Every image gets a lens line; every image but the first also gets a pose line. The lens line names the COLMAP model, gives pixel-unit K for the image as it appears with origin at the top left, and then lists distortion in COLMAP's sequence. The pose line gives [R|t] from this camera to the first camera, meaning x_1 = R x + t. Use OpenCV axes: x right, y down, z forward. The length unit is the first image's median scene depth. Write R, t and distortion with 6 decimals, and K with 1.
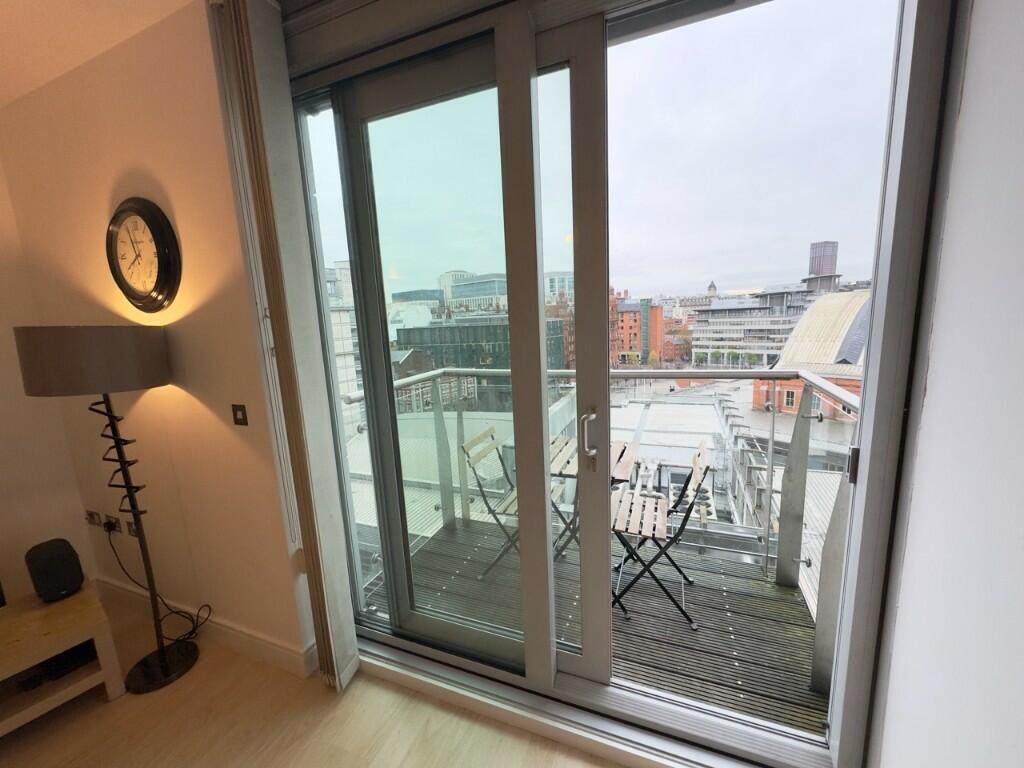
lens RADIAL K [[411.9, 0, 512.0], [0, 411.9, 384.0], [0, 0, 1]] dist [-0.001305, -0.000116]
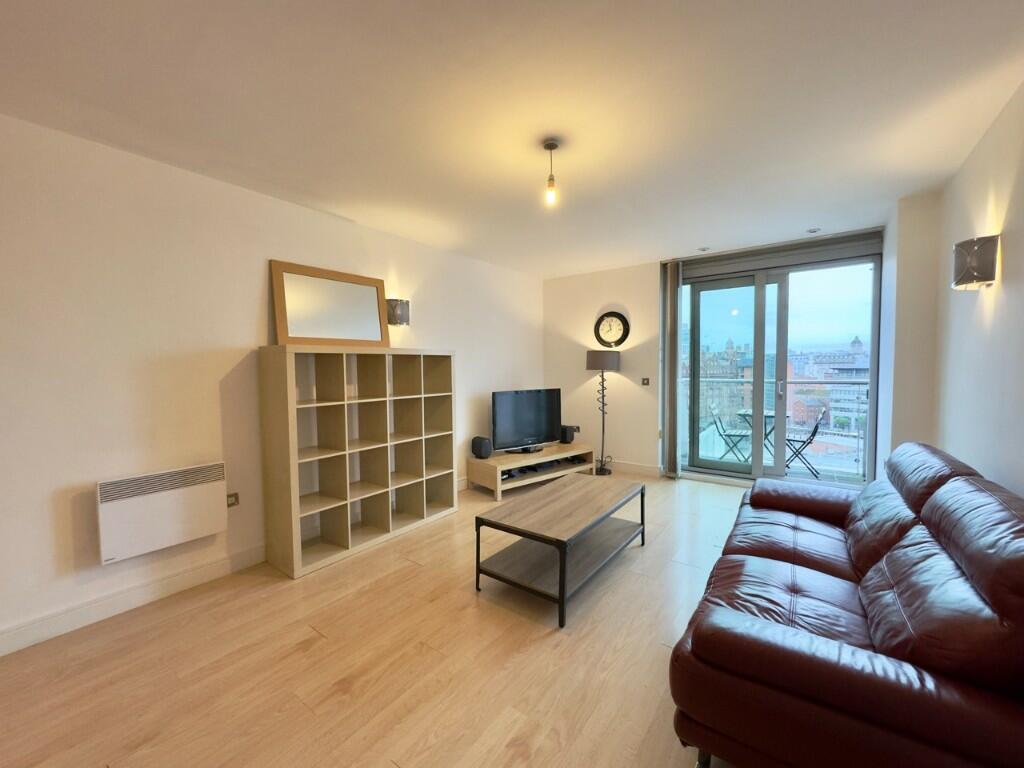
lens RADIAL K [[406.2, 0, 510.8], [0, 406.2, 383.7], [0, 0, 1]] dist [-0.003213, -0.000405]
pose [[0.965679, 0.049418, -0.254996, -0.854583], [-0.078806, 0.991201, -0.106347, 0.483969], [0.247496, 0.122793, 0.961076, -2.104080]]
